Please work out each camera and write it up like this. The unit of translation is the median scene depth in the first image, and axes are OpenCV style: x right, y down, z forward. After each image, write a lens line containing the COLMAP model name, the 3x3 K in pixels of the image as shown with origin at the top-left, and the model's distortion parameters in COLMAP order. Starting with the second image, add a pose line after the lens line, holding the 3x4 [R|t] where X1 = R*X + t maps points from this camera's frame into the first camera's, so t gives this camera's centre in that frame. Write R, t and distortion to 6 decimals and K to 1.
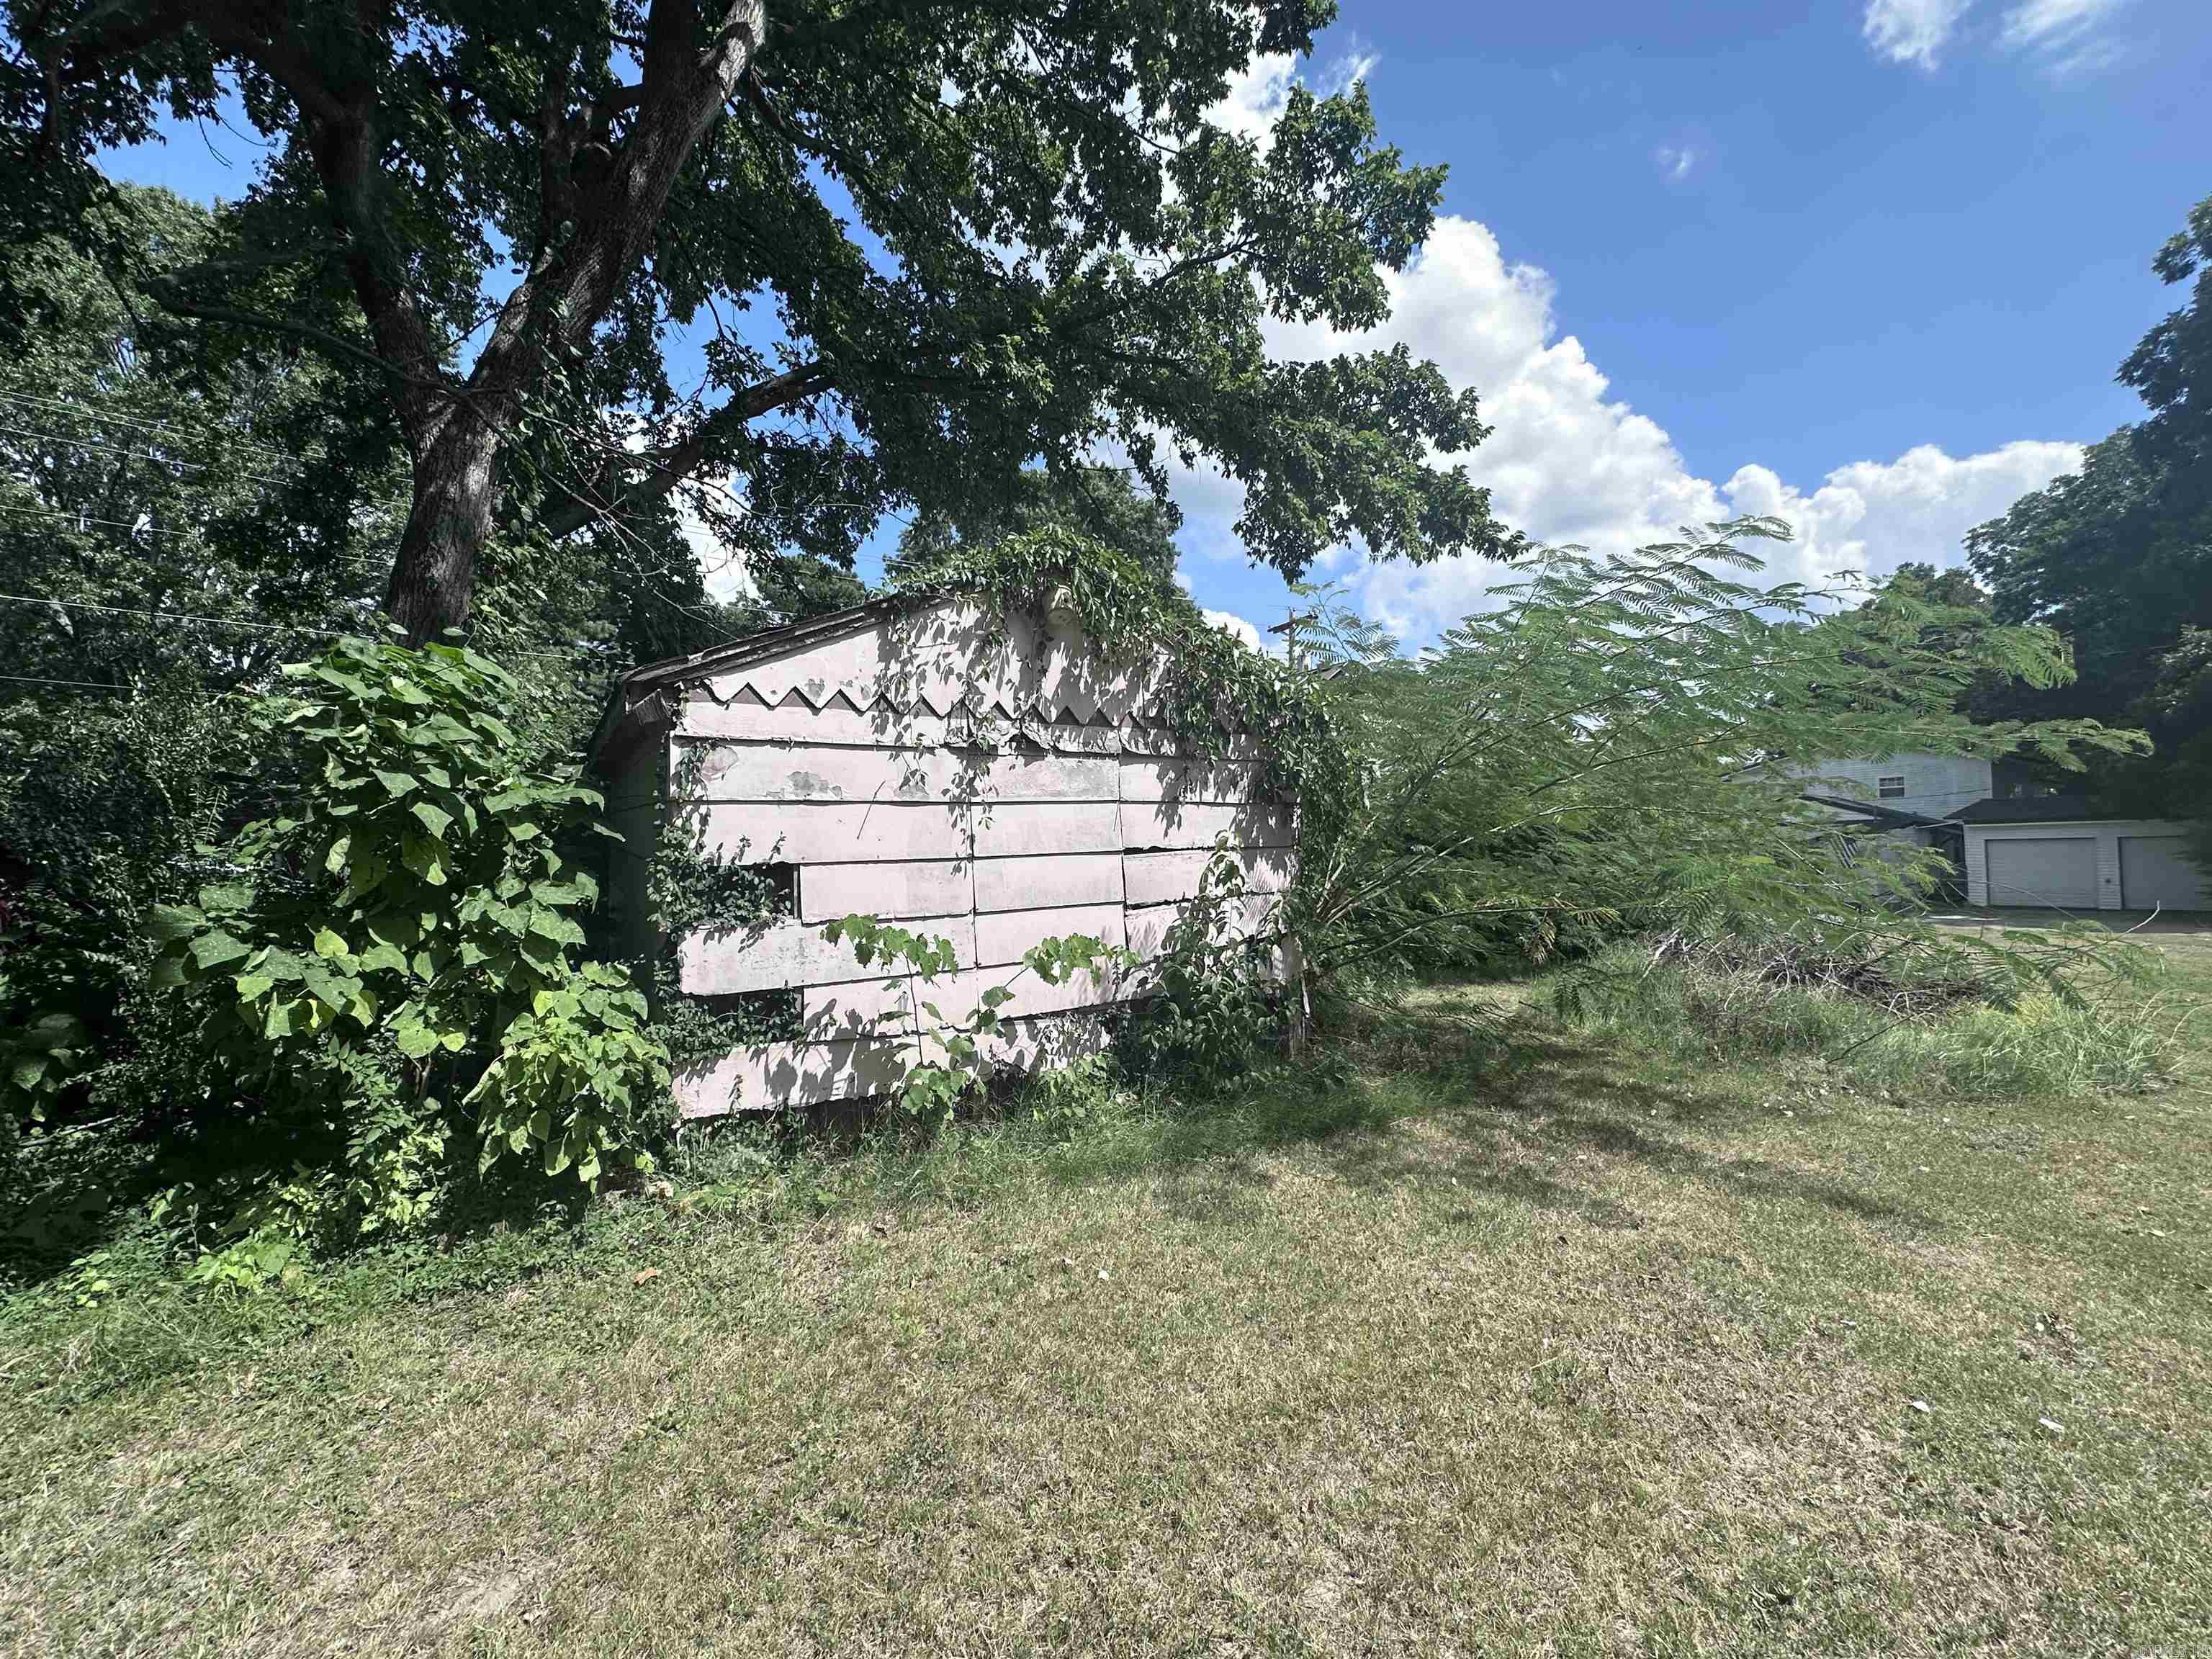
lens RADIAL K [[878.6, 0, 1106.0], [0, 878.6, 829.5], [0, 0, 1]] dist [-0.002824, 0.000739]
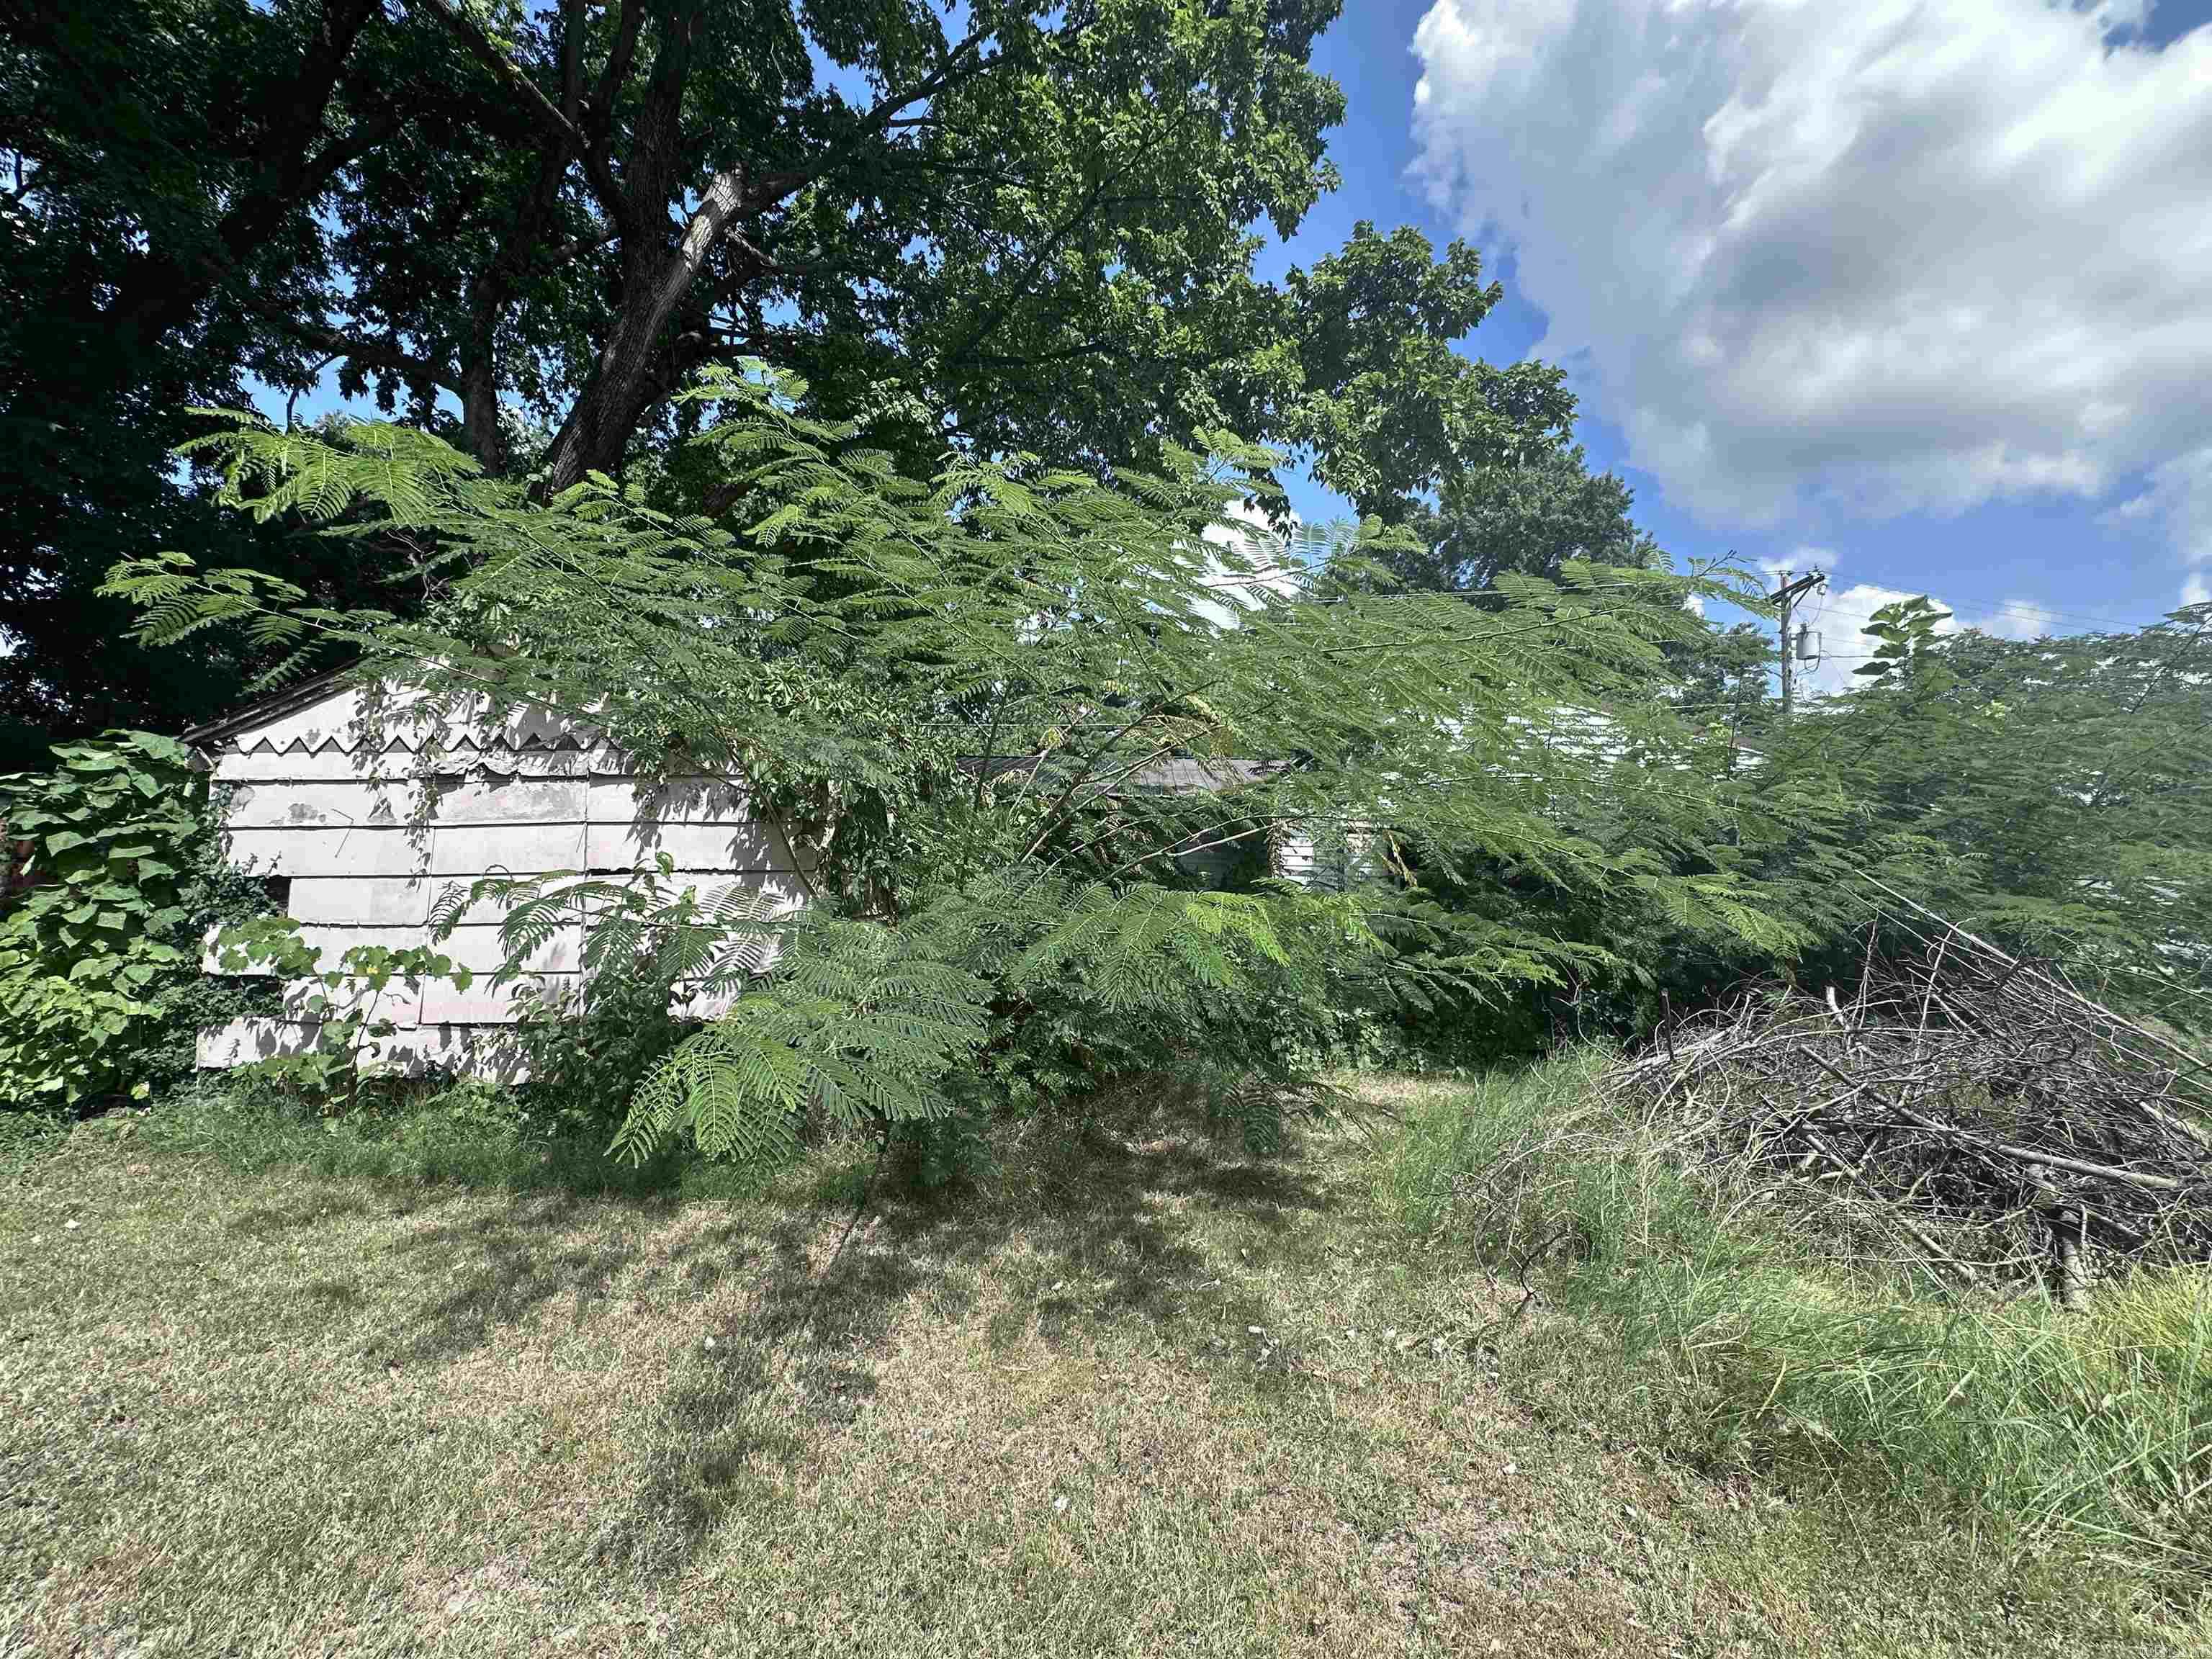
lens RADIAL K [[878.6, 0, 1106.0], [0, 878.6, 829.5], [0, 0, 1]] dist [-0.002824, 0.000739]
pose [[0.822908, -0.024087, -0.567664, 1.215361], [-0.003819, 0.998844, -0.047919, 0.024893], [0.568162, 0.041601, 0.821864, 0.575780]]
